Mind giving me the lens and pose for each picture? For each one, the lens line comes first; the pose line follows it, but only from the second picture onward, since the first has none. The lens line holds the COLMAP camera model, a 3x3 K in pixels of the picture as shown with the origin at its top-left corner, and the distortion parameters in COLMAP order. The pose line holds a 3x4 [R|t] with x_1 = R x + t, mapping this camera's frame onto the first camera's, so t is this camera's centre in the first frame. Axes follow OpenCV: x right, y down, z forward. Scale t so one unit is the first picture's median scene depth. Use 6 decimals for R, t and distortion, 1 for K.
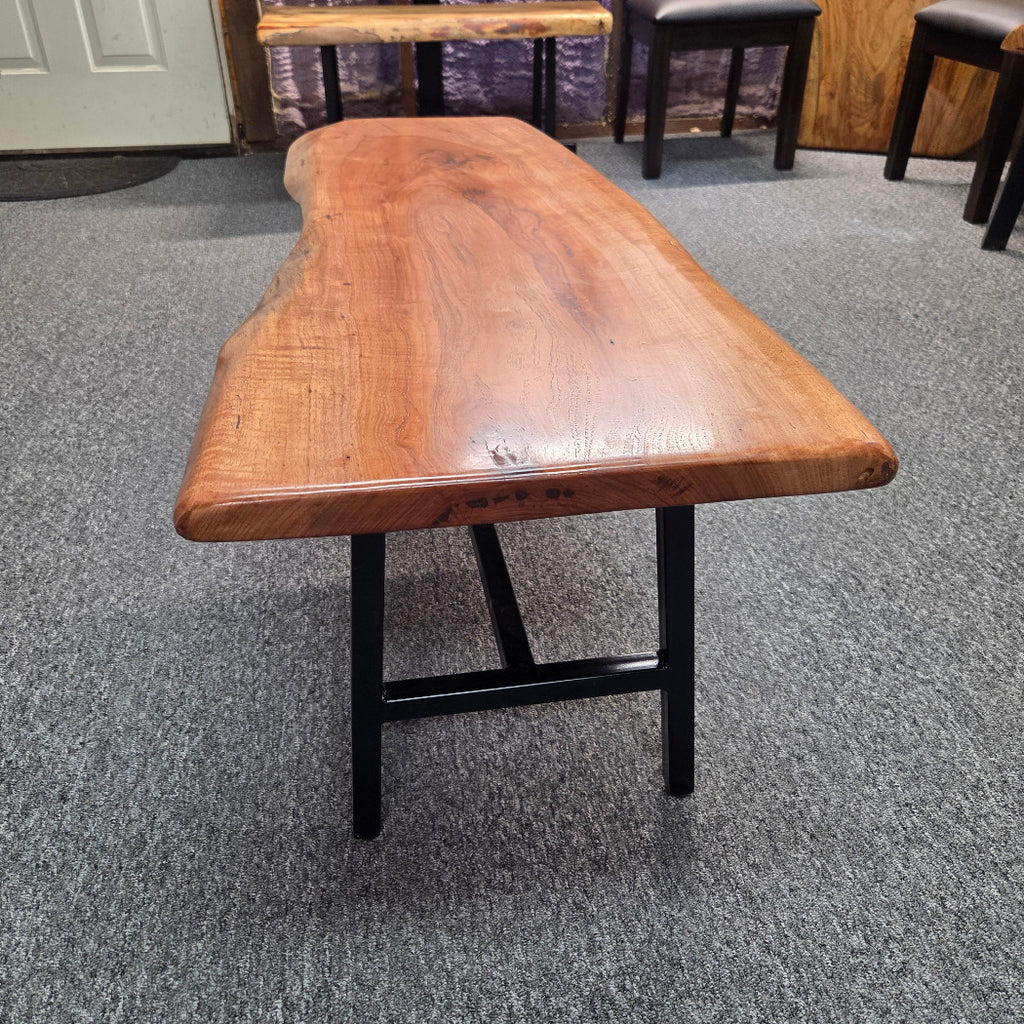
lens RADIAL K [[933.7, 0, 487.9], [0, 933.7, 506.0], [0, 0, 1]] dist [0.030302, 0.000000]
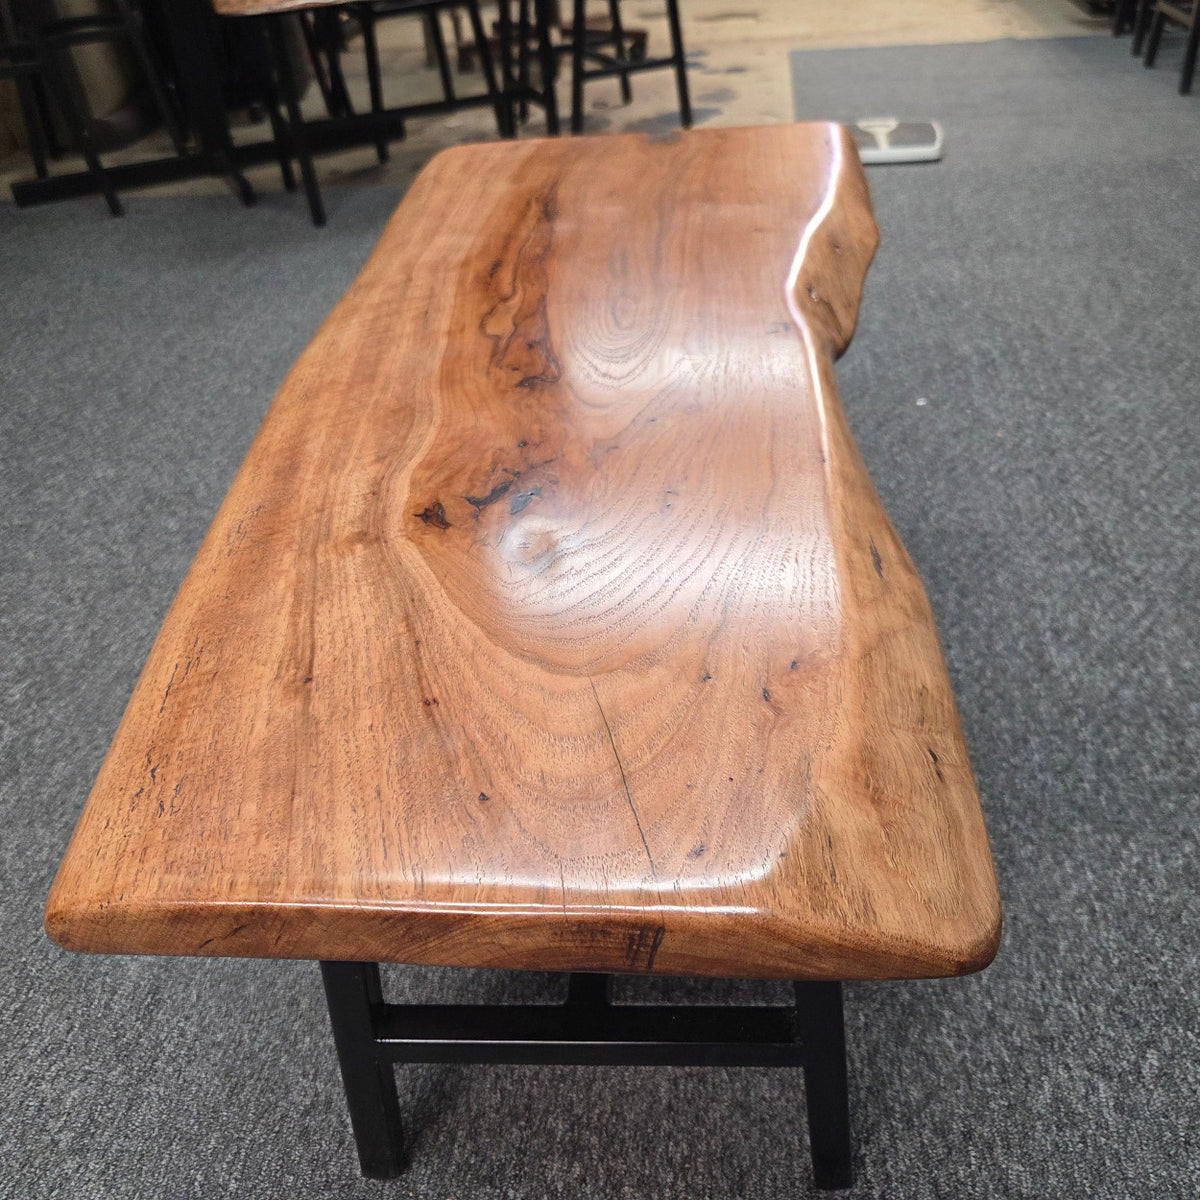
lens RADIAL K [[1094.1, 0, 619.2], [0, 1094.1, 583.5], [0, 0, 1]] dist [0.030302, 0.000000]
pose [[-0.973209, -0.069502, 0.219167, -0.242788], [0.183364, 0.340483, 0.922198, -1.001525], [-0.138717, 0.937679, -0.318617, 1.464332]]
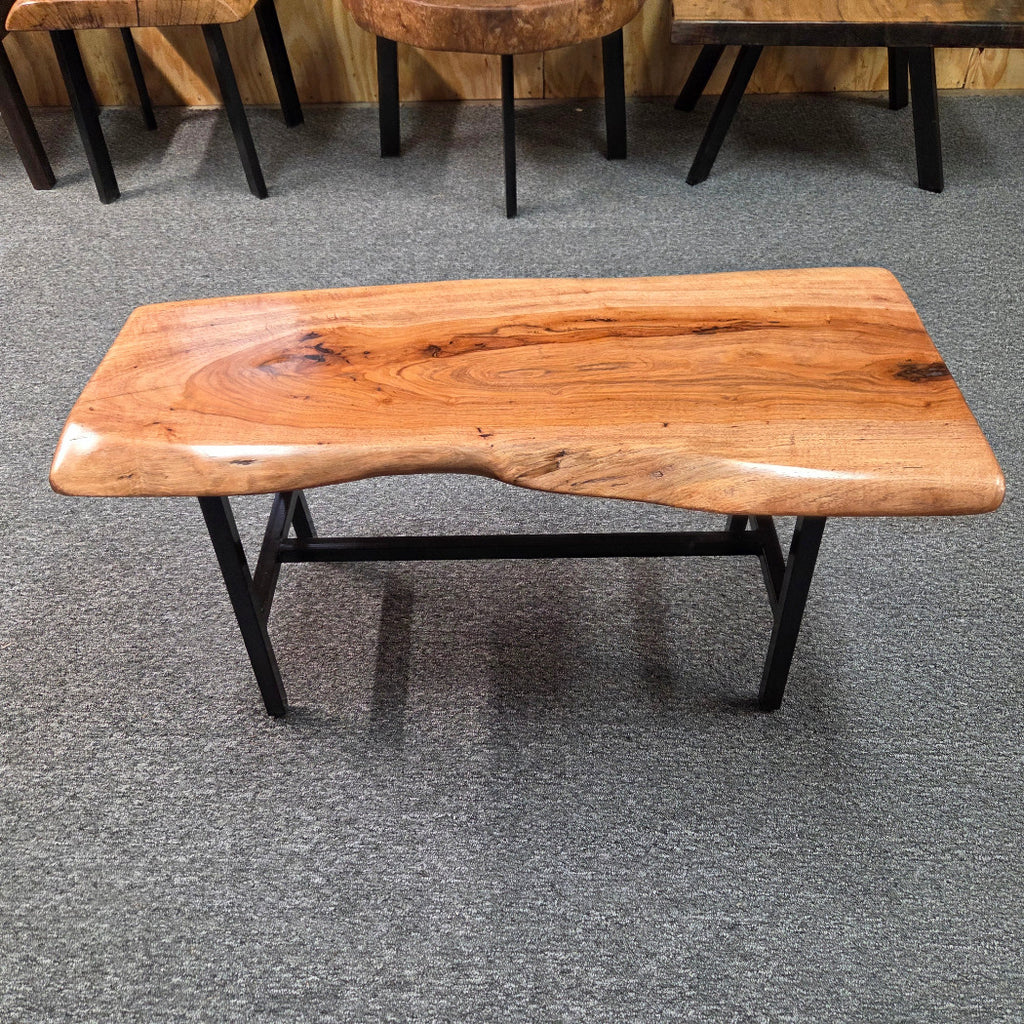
lens RADIAL K [[933.7, 0, 503.9], [0, 933.7, 516.8], [0, 0, 1]] dist [0.030302, 0.000000]
pose [[0.167684, -0.692510, 0.701649, -0.989864], [0.574334, 0.647094, 0.501408, -0.782646], [-0.801263, 0.318903, 0.506240, 0.494149]]
